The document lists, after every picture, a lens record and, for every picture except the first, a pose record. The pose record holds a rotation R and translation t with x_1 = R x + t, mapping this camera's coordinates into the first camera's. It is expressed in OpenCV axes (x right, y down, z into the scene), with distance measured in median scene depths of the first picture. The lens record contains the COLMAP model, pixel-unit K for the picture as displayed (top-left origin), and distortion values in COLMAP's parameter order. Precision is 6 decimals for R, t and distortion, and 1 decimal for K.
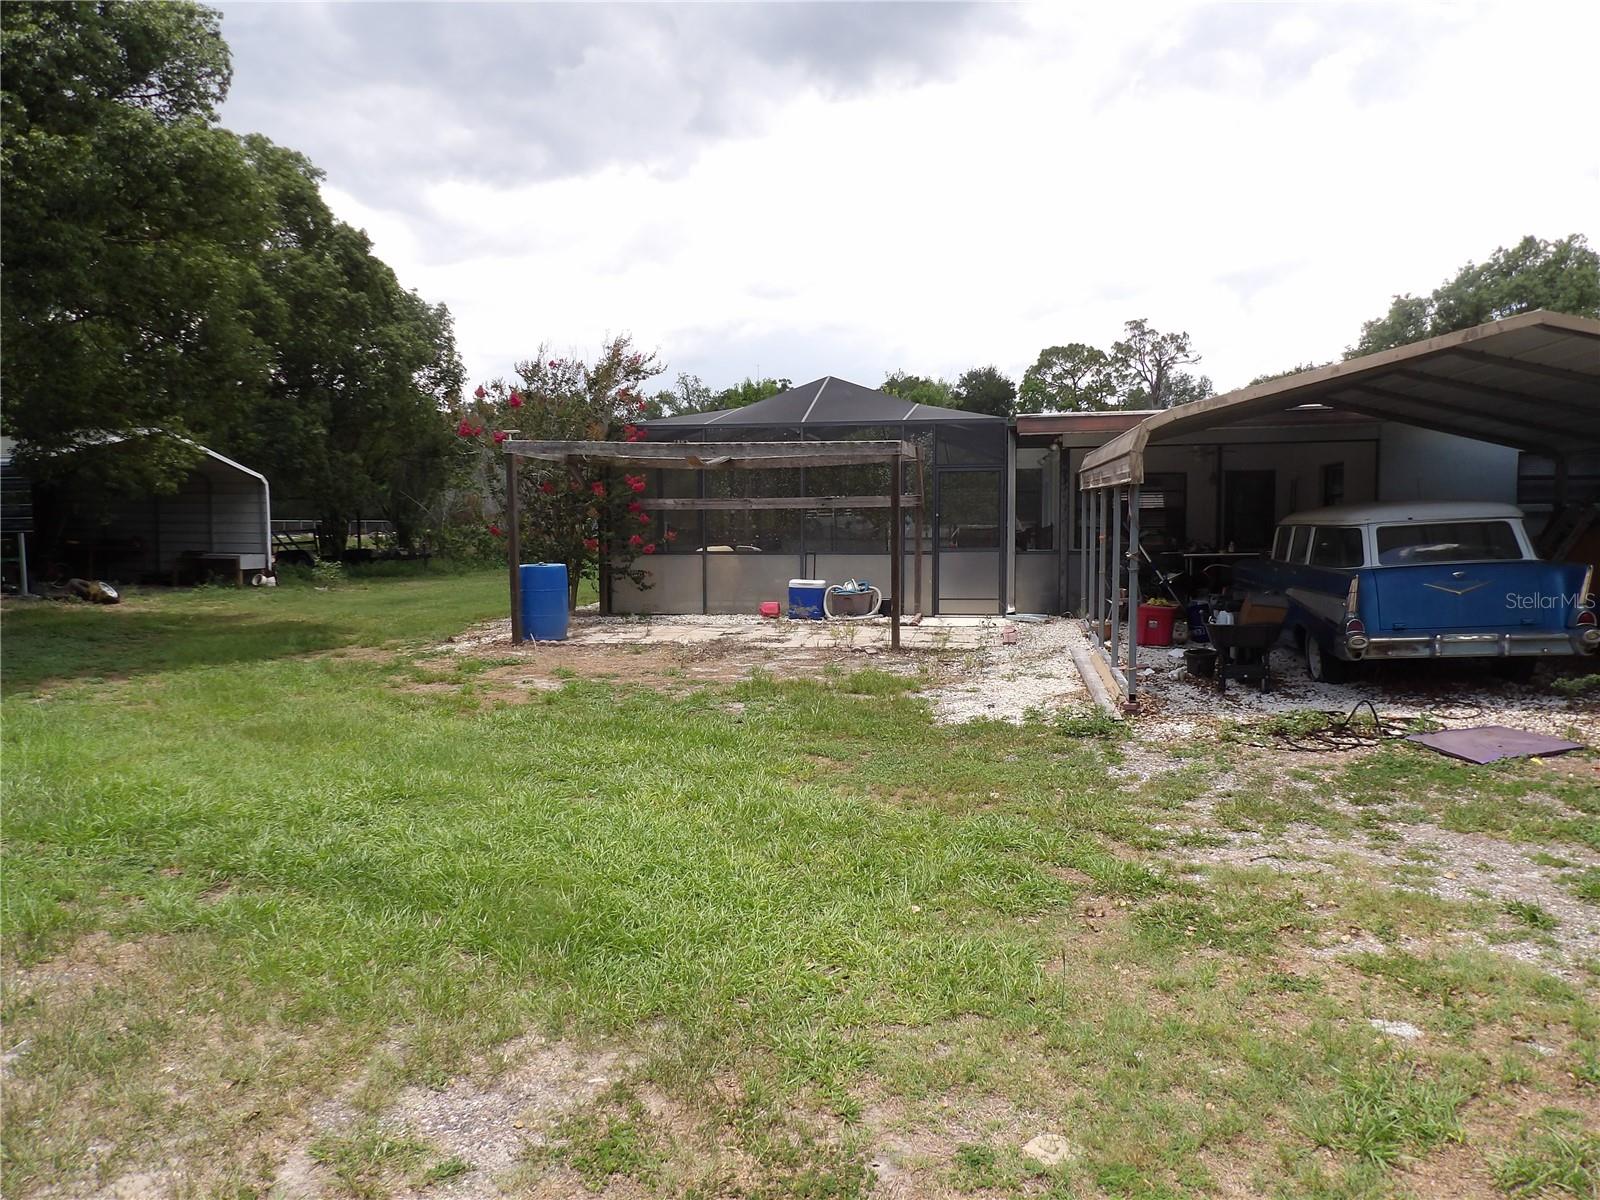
lens RADIAL K [[1157.8, 0, 797.9], [0, 1157.8, 583.0], [0, 0, 1]] dist [-0.023262, 0.035753]
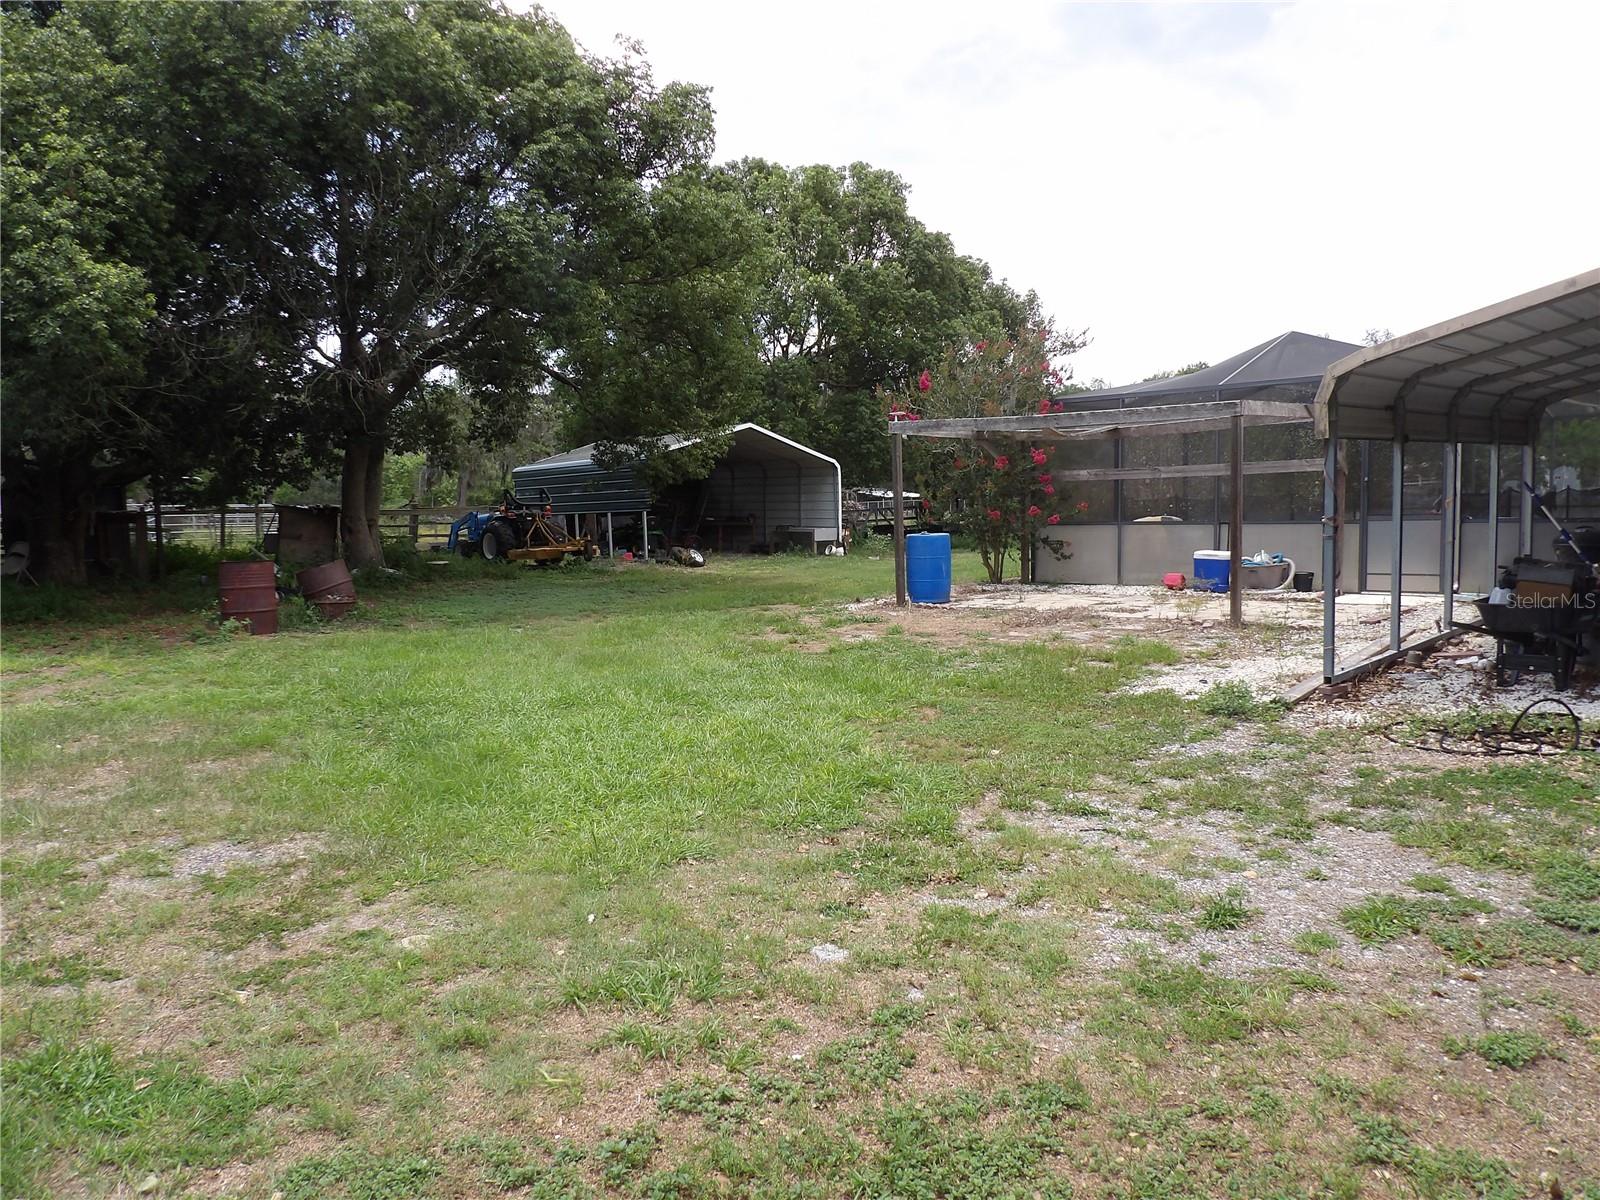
lens RADIAL K [[1157.8, 0, 801.4], [0, 1157.8, 599.8], [0, 0, 1]] dist [-0.023262, 0.035753]
pose [[0.818938, 0.032082, -0.572985, 0.275318], [-0.012527, 0.999198, 0.038042, 0.005353], [0.573745, -0.023976, 0.818683, 0.030496]]
